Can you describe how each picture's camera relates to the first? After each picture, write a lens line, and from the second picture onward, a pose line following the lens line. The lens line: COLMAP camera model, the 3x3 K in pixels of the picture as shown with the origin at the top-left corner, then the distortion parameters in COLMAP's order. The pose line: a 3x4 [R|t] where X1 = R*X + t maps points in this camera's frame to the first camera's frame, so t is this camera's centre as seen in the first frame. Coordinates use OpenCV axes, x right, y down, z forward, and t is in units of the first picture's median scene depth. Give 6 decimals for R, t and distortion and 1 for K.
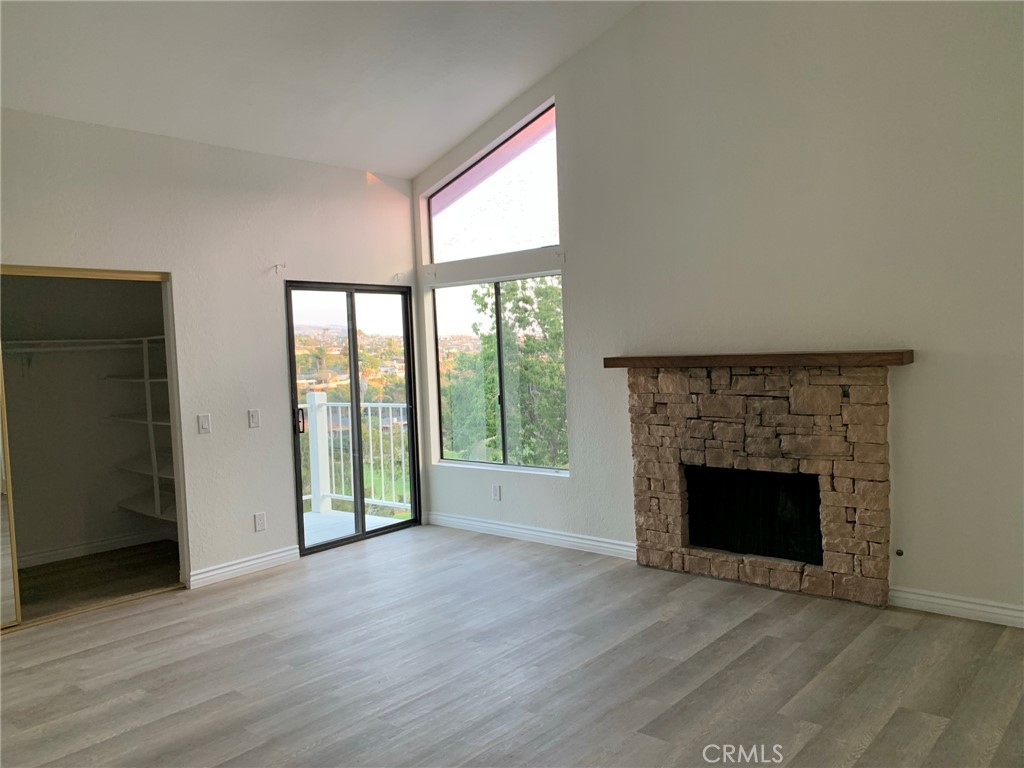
lens RADIAL K [[778.5, 0, 512.3], [0, 778.5, 374.4], [0, 0, 1]] dist [0.041351, -0.047433]
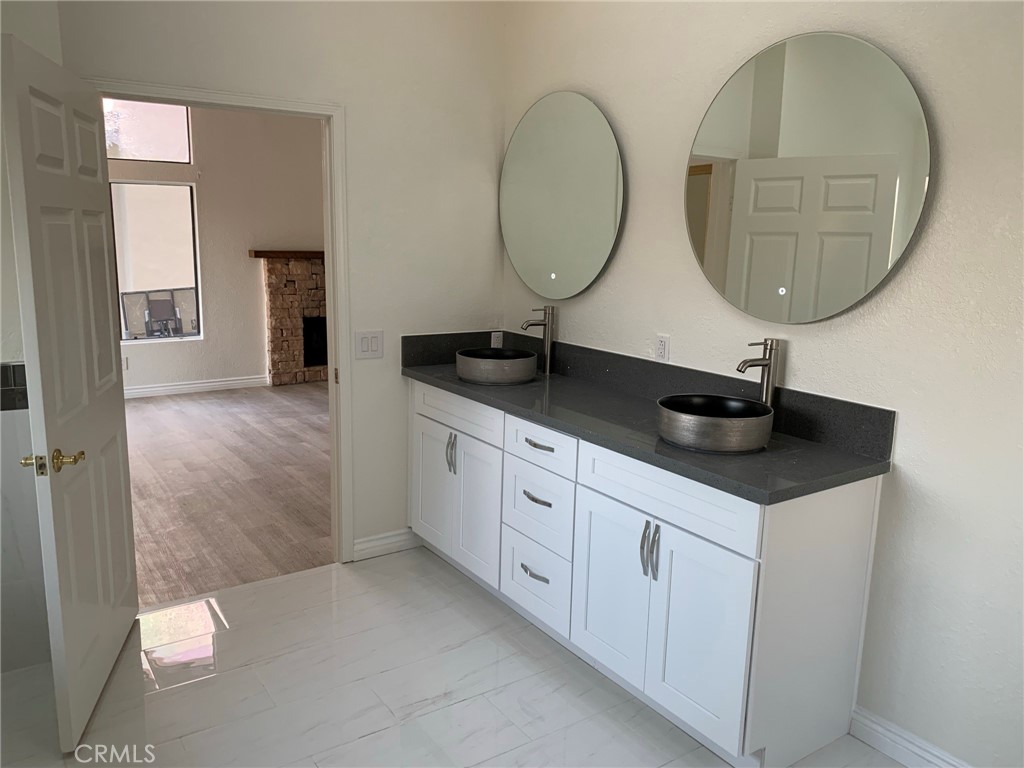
lens RADIAL K [[778.5, 0, 510.3], [0, 778.5, 386.6], [0, 0, 1]] dist [0.041351, -0.047433]
pose [[0.251758, -0.135818, 0.958213, -1.258983], [0.015557, 0.990544, 0.136313, 0.040577], [-0.967665, -0.019411, 0.251490, 0.153075]]
